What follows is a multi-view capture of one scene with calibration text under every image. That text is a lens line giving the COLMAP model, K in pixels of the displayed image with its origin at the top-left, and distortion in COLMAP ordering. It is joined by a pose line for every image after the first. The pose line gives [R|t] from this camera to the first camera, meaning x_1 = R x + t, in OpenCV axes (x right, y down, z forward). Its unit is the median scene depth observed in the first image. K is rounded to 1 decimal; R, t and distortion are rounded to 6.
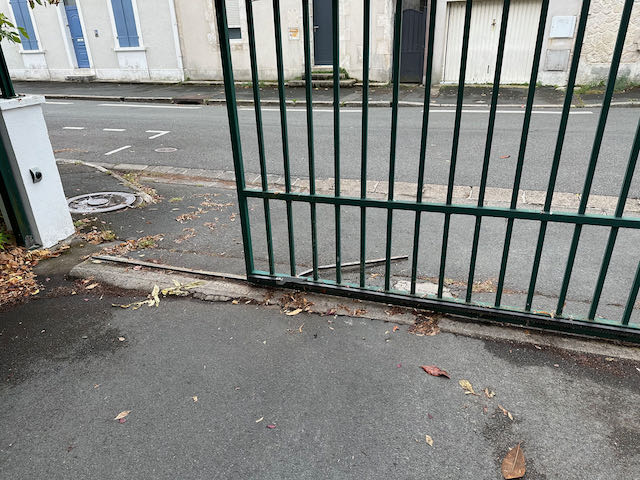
lens RADIAL K [[445.6, 0, 321.6], [0, 445.6, 240.2], [0, 0, 1]] dist [0.011139, -0.012230]
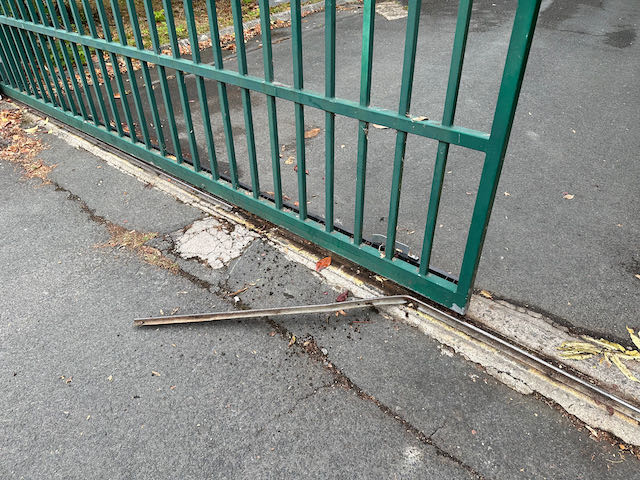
lens RADIAL K [[445.6, 0, 319.8], [0, 445.6, 239.1], [0, 0, 1]] dist [0.011139, -0.012230]
pose [[-0.928560, -0.174987, 0.327346, -0.140373], [0.189001, 0.536115, 0.822714, -0.380562], [-0.319459, 0.825809, -0.464743, 1.081546]]
